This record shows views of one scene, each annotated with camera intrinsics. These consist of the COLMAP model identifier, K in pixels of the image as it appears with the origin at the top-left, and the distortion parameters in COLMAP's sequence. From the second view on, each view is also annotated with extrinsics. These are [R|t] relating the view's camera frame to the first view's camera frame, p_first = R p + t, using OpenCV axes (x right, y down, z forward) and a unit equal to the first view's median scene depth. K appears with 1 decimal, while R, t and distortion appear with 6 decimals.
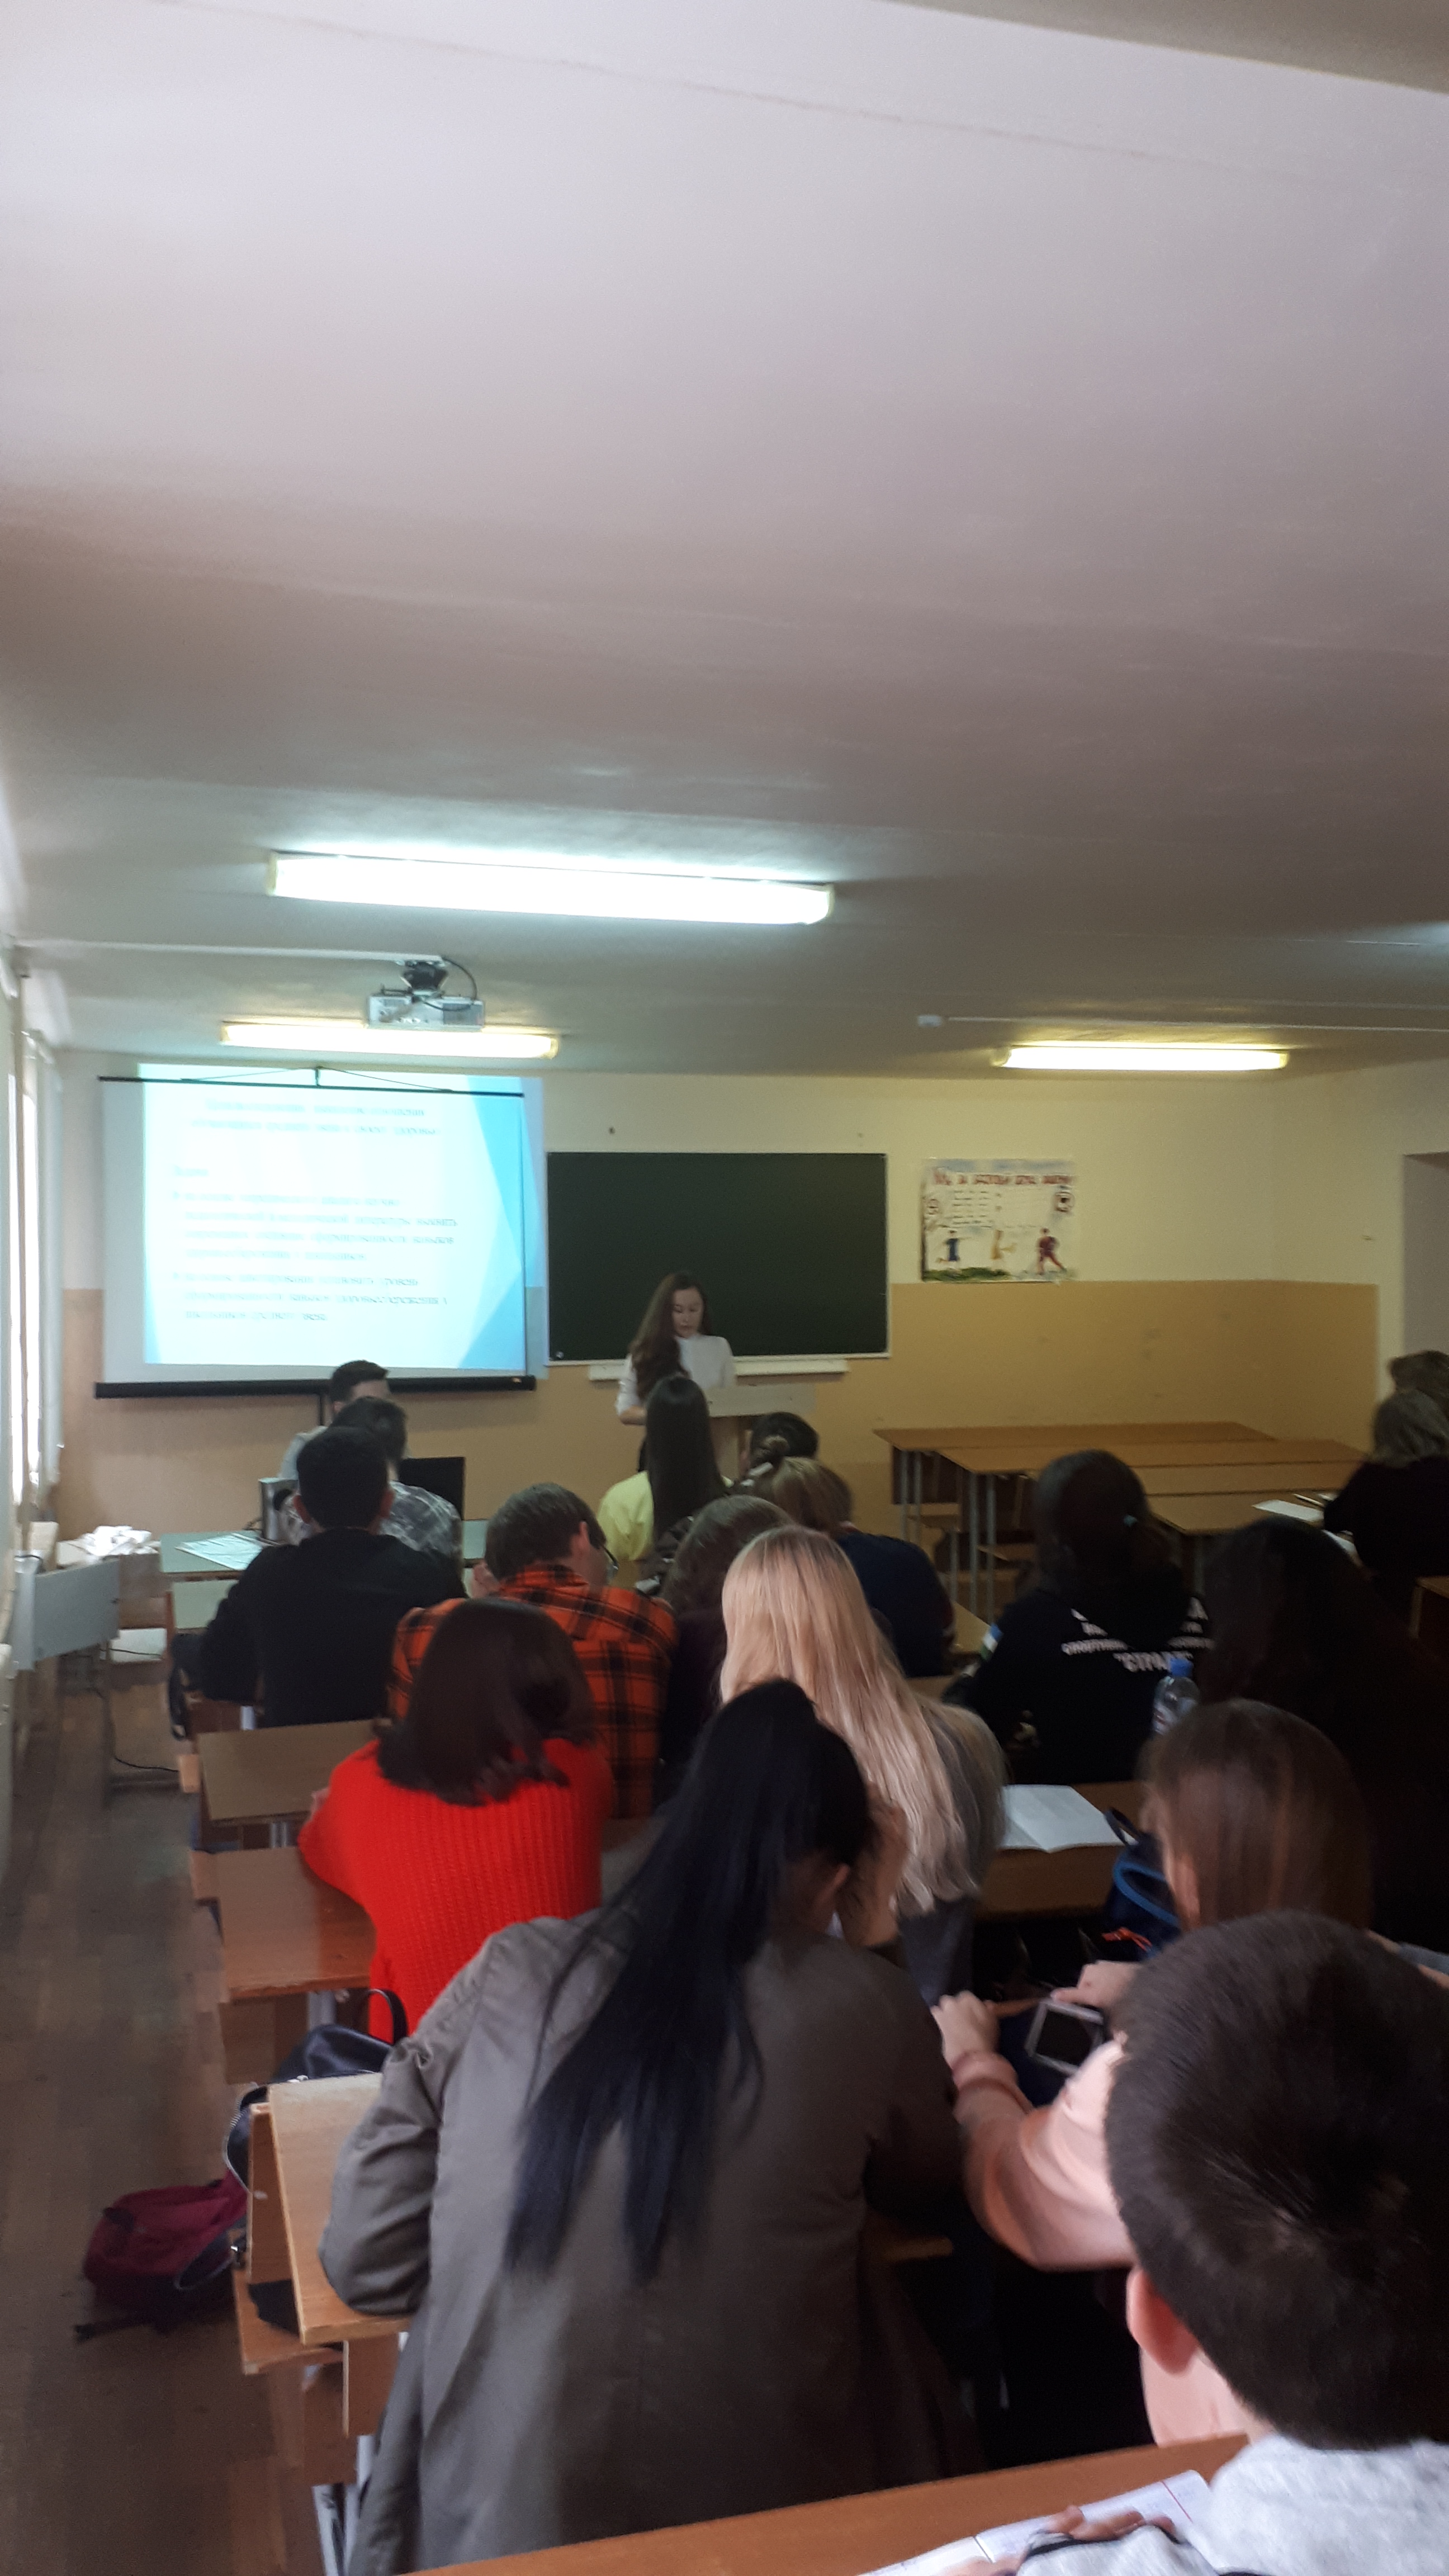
lens RADIAL K [[2076.6, 0, 724.5], [0, 2076.6, 1288.0], [0, 0, 1]] dist [0.238044, -0.591492]
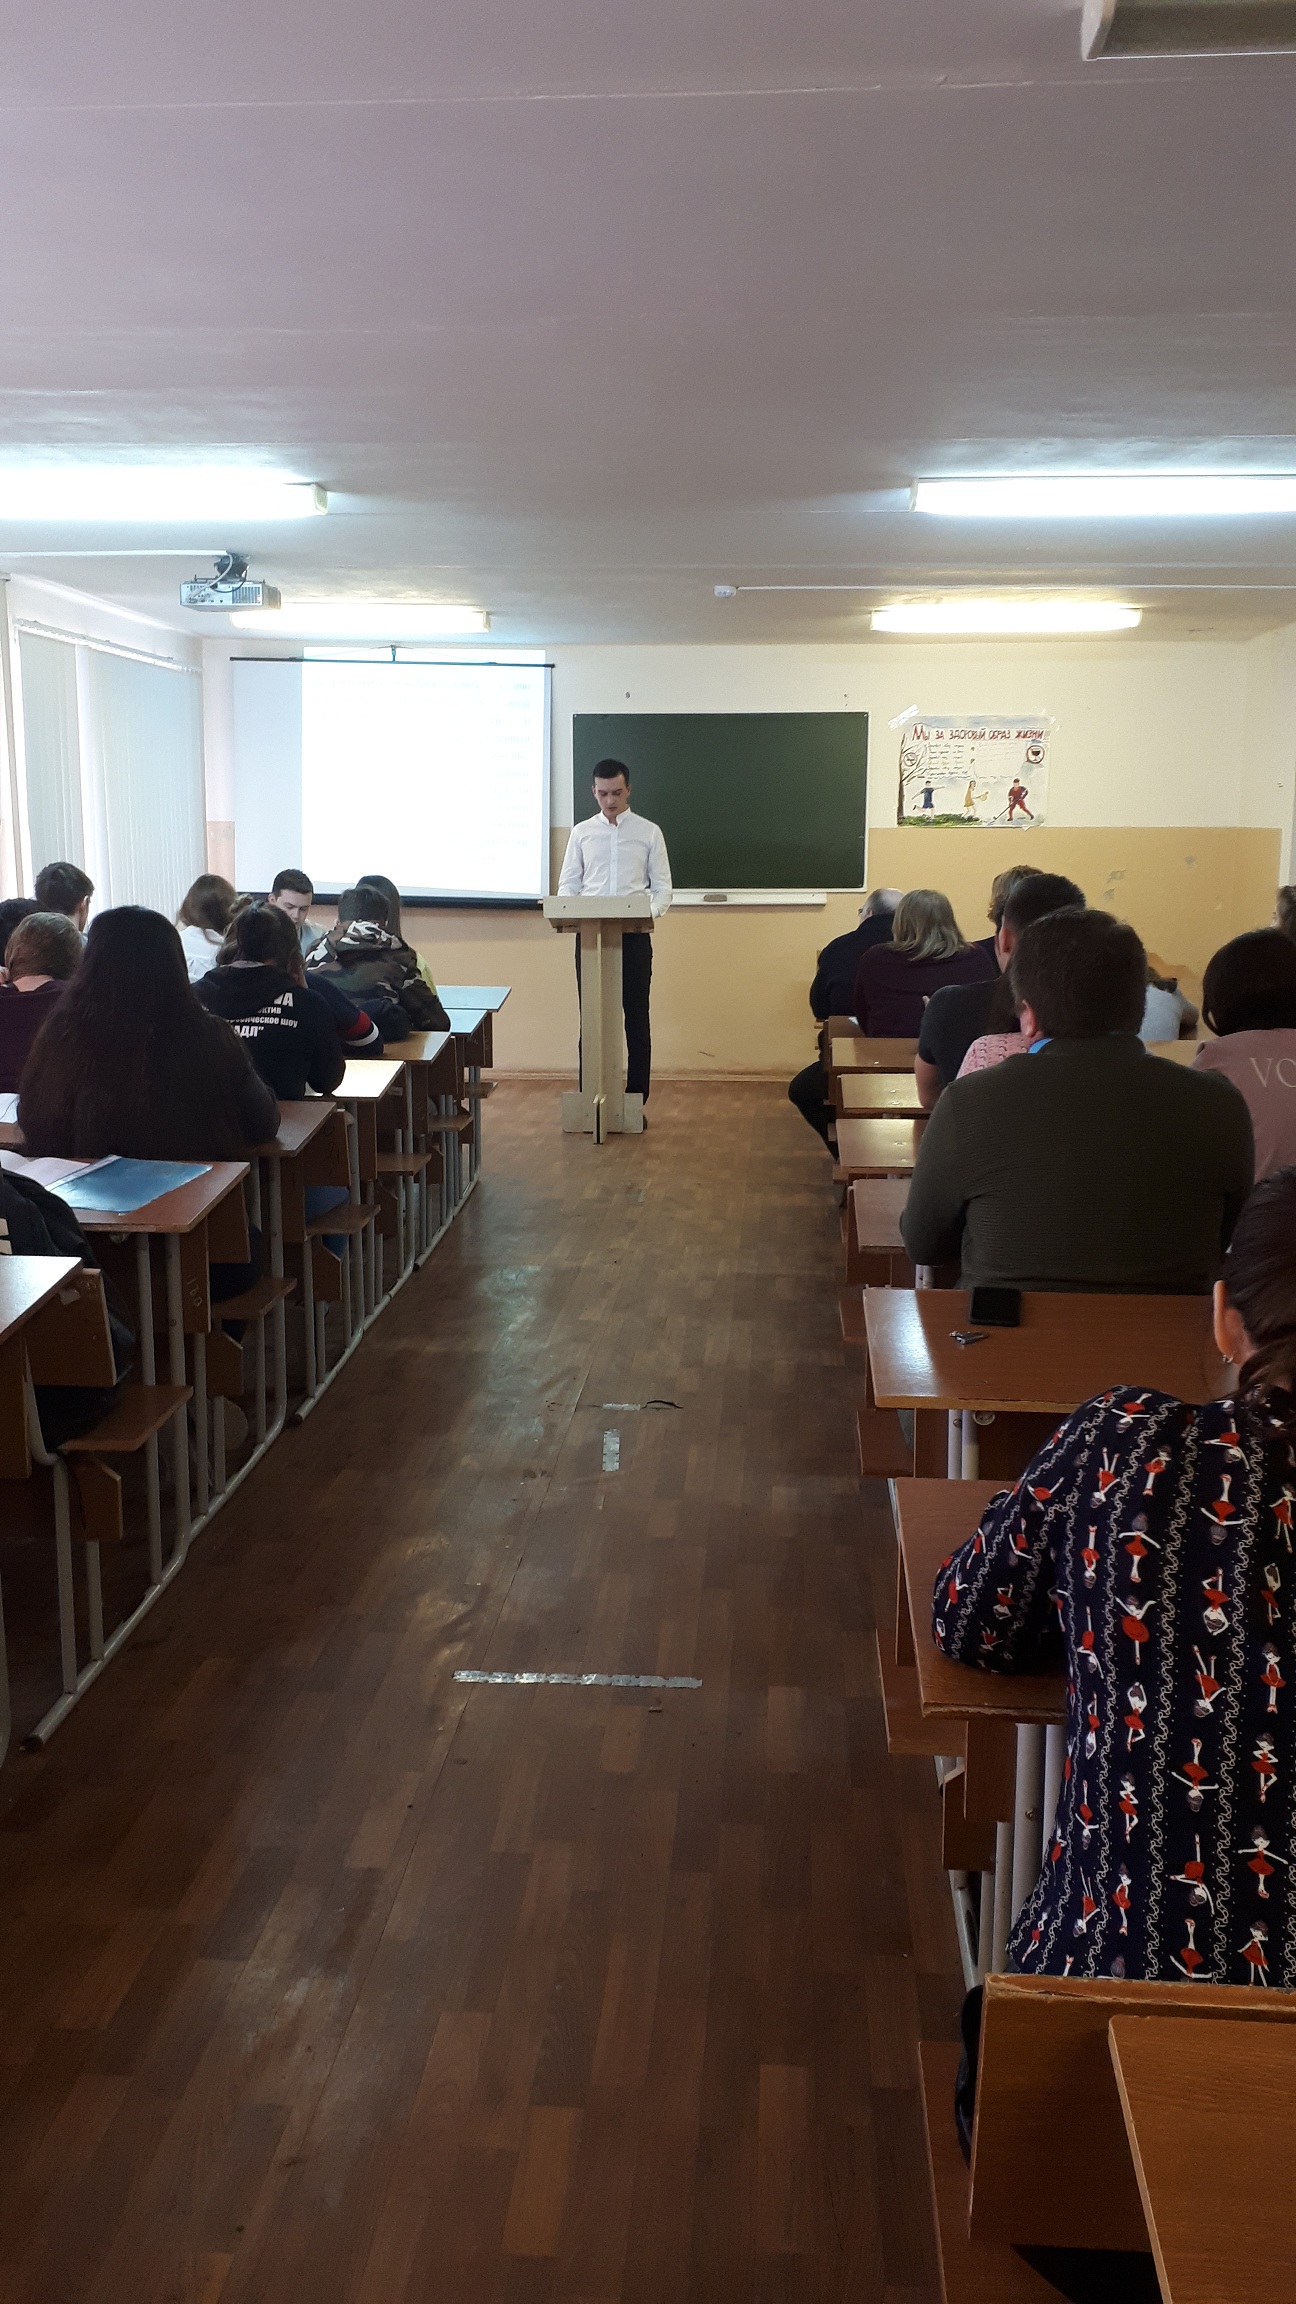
lens RADIAL K [[1852.6, 0, 648.2], [0, 1852.6, 1162.9], [0, 0, 1]] dist [0.160877, -0.337848]
pose [[0.938790, 0.069997, -0.337304, 0.346100], [-0.015787, 0.986852, 0.160853, 0.018056], [0.344128, -0.145682, 0.927552, -0.046613]]
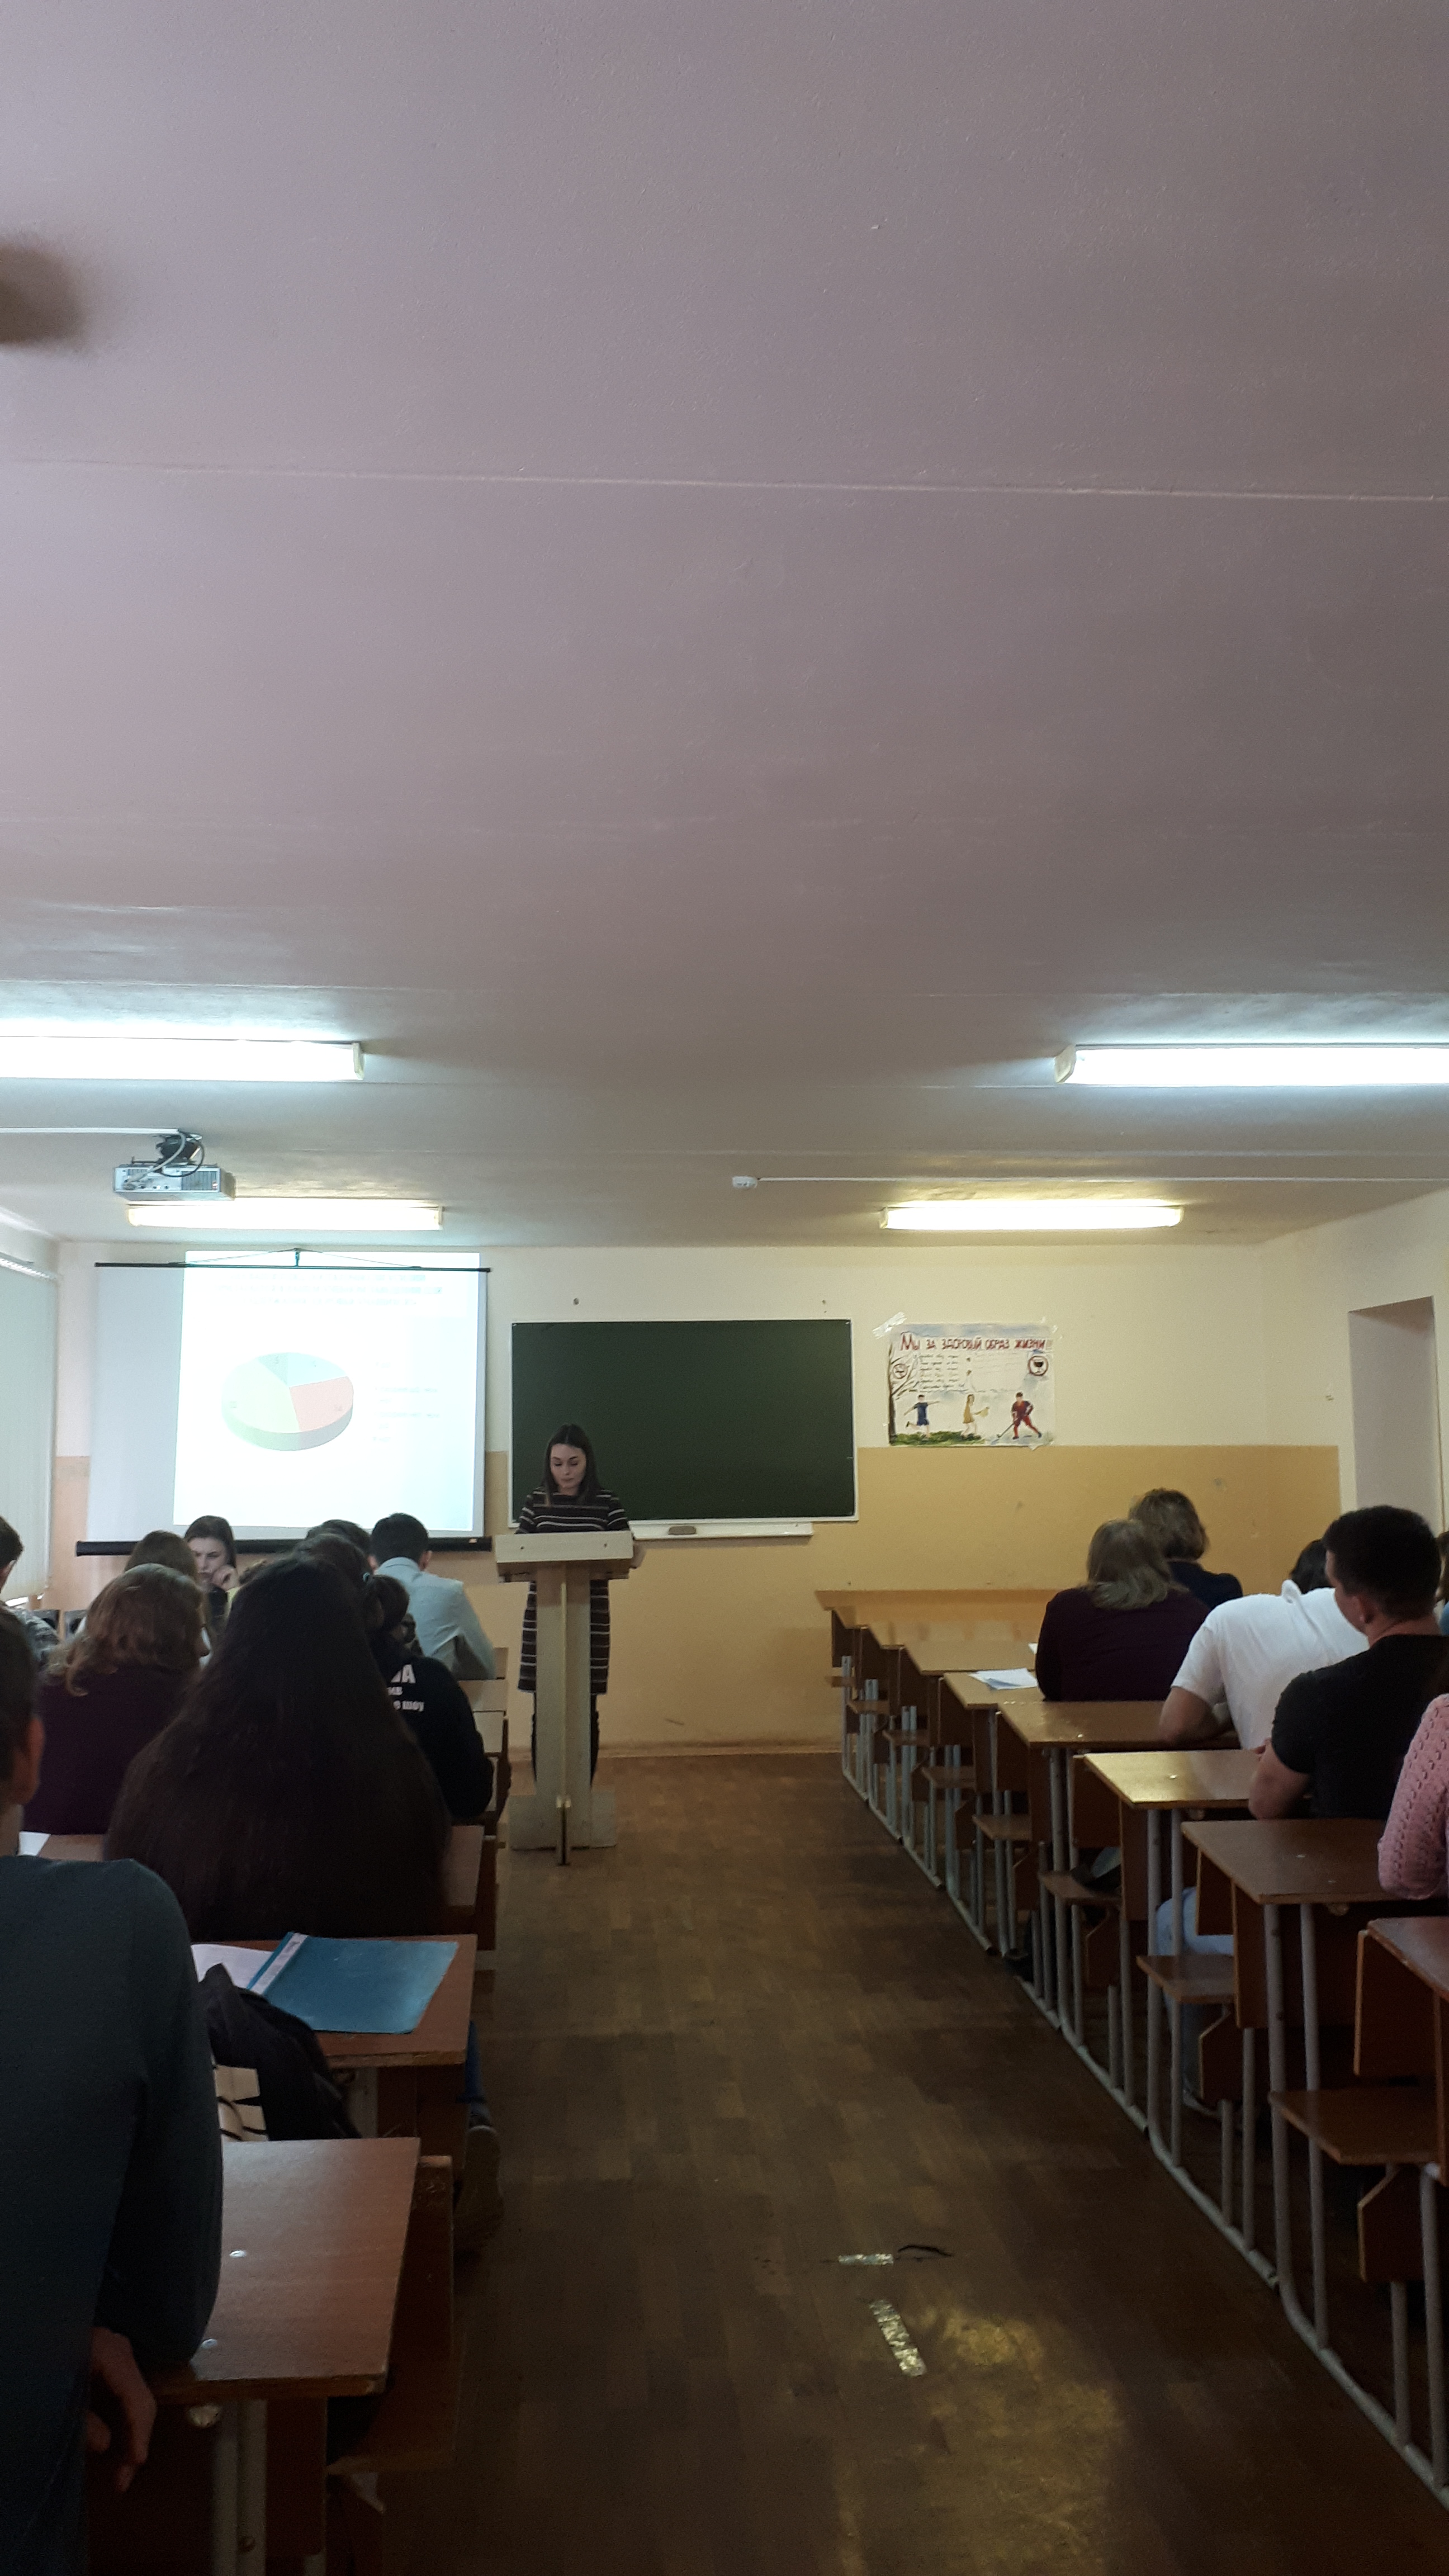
lens RADIAL K [[2059.9, 0, 723.1], [0, 2059.9, 1300.4], [0, 0, 1]] dist [0.231243, -0.572682]
pose [[0.979682, -0.021325, -0.199422, 0.228126], [0.002573, 0.995586, -0.093821, 0.021631], [0.200543, 0.091402, 0.975412, -0.000404]]
